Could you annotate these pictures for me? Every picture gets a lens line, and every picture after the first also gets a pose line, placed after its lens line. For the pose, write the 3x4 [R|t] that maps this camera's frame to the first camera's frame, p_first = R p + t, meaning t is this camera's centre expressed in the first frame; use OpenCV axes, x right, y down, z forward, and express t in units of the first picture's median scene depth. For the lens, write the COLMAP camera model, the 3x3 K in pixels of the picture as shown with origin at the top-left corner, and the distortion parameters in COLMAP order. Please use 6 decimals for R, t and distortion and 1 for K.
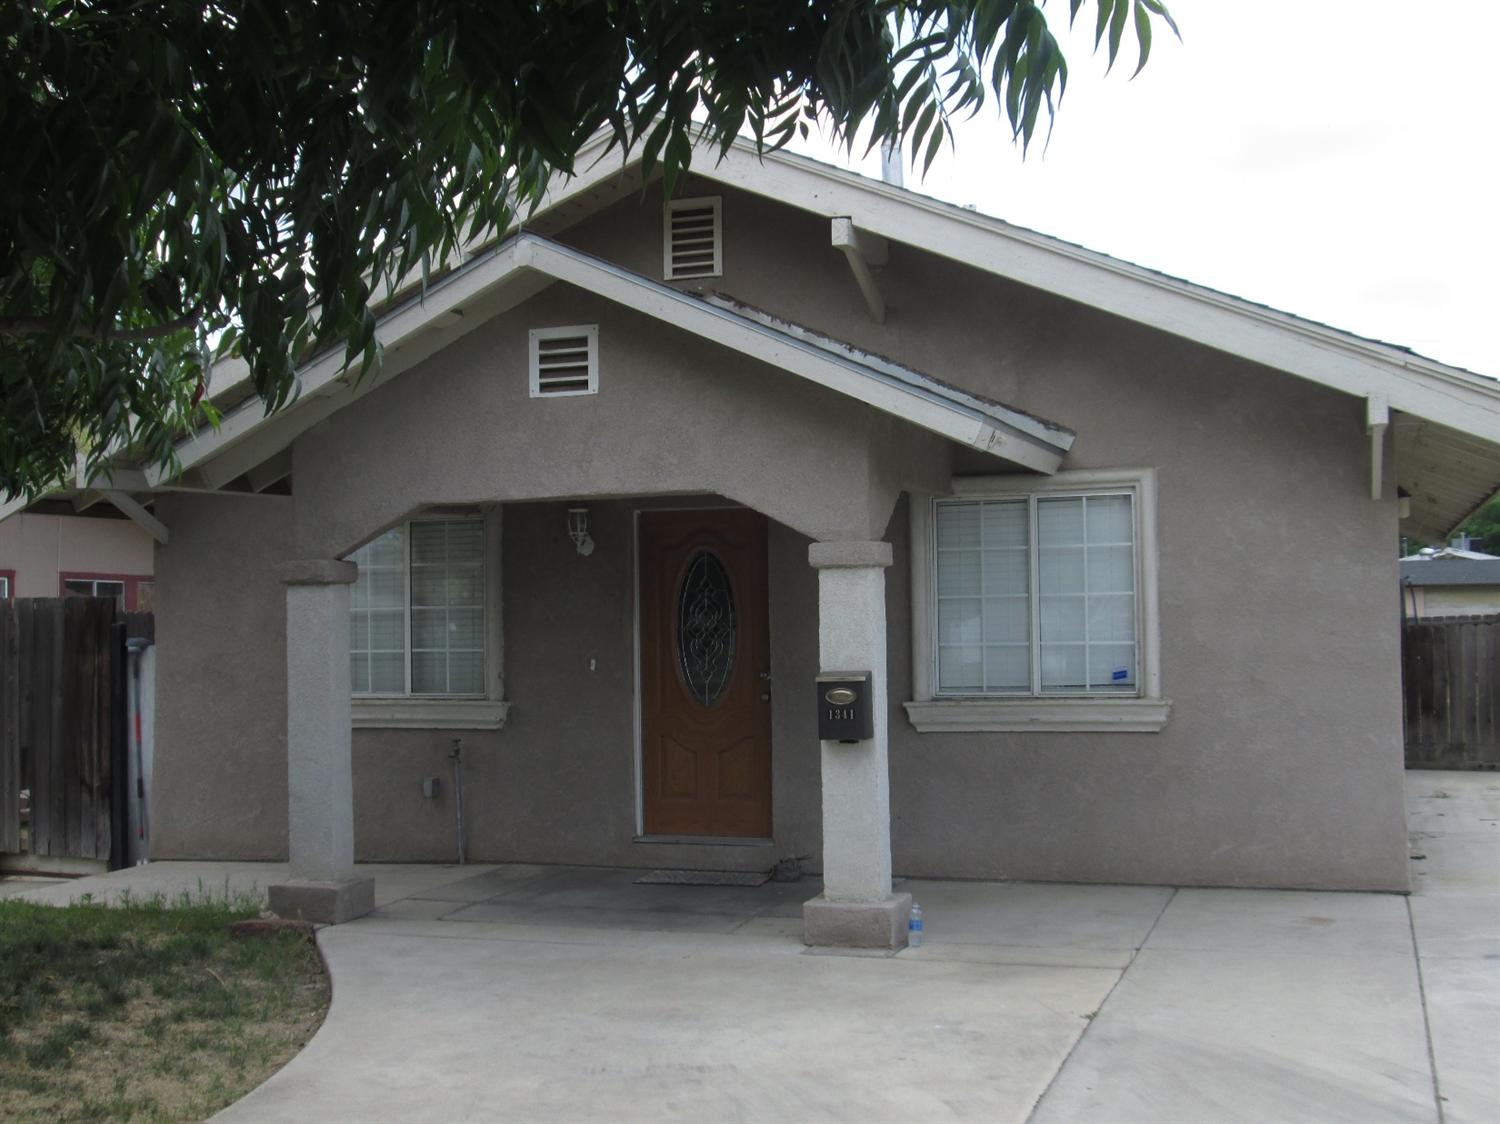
lens RADIAL K [[1758.4, 0, 750.0], [0, 1758.4, 562.0], [0, 0, 1]] dist [-0.077563, 0.039522]
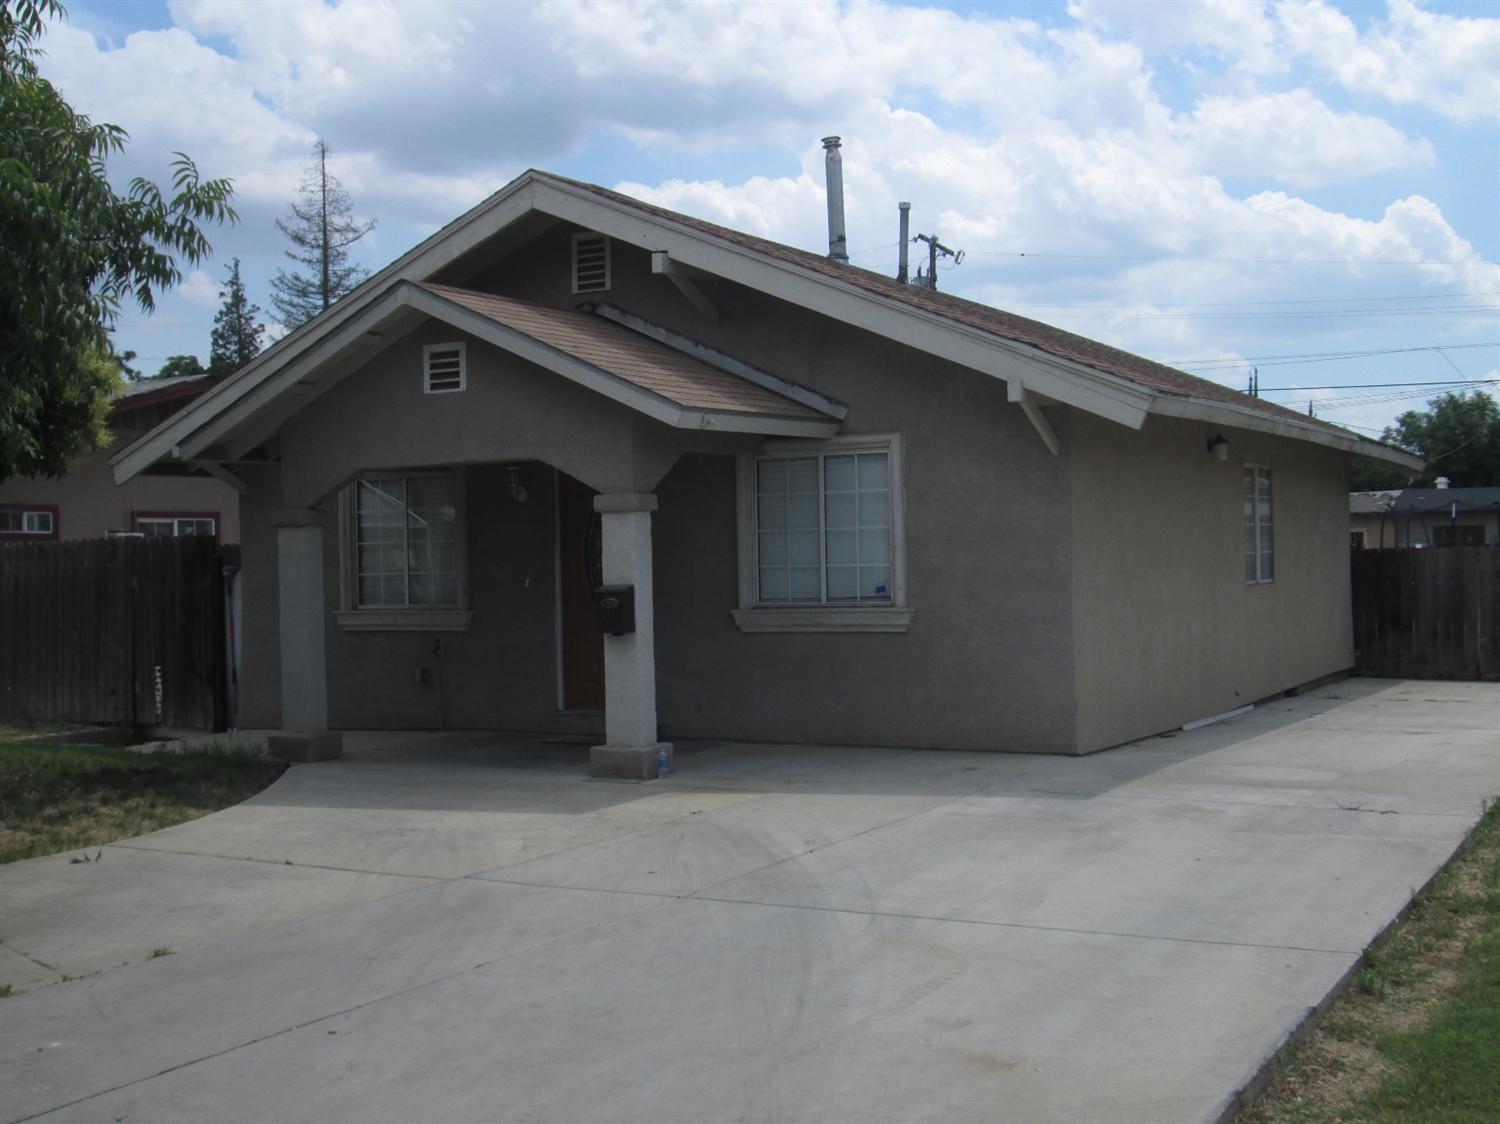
lens RADIAL K [[1758.4, 0, 750.0], [0, 1758.4, 562.0], [0, 0, 1]] dist [-0.077563, 0.039522]
pose [[0.984722, -0.004910, -0.174066, 0.349733], [0.012201, 0.999091, 0.040845, -0.011595], [0.173707, -0.042345, 0.983887, -0.325902]]
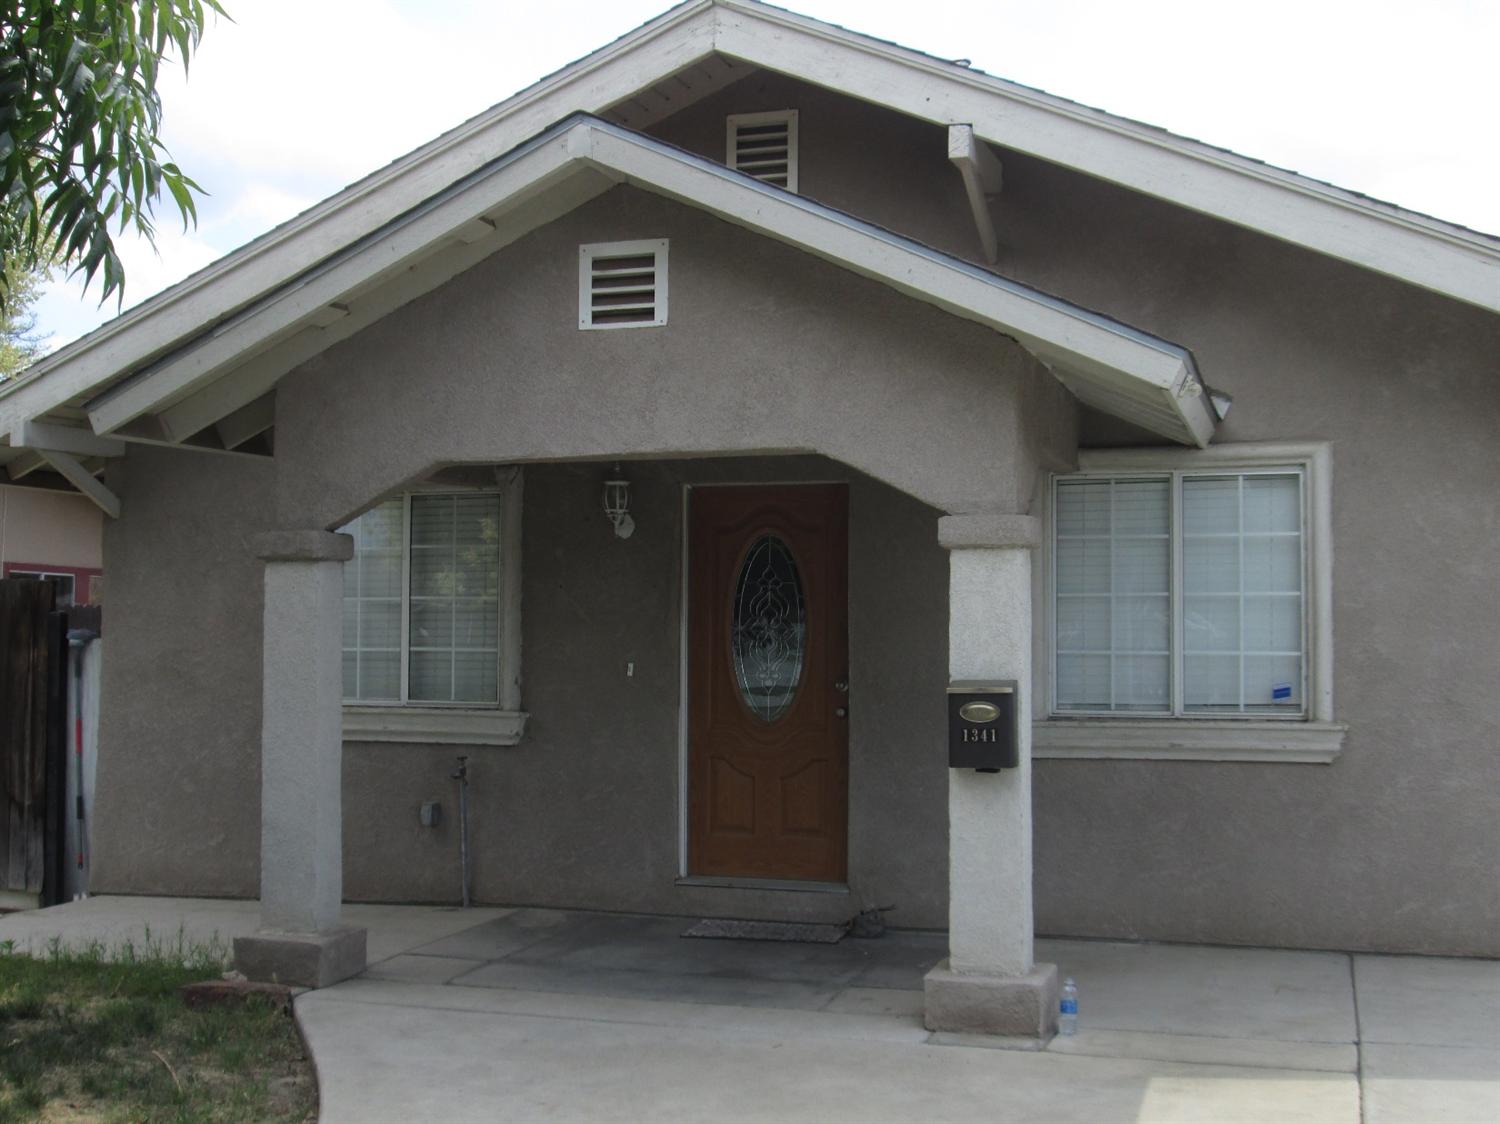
lens RADIAL K [[1758.4, 0, 750.0], [0, 1758.4, 562.0], [0, 0, 1]] dist [-0.077563, 0.039522]
pose [[0.999571, 0.020079, 0.021299, -0.057832], [-0.019867, 0.999752, -0.010105, 0.016565], [-0.021497, 0.009677, 0.999722, 0.188197]]
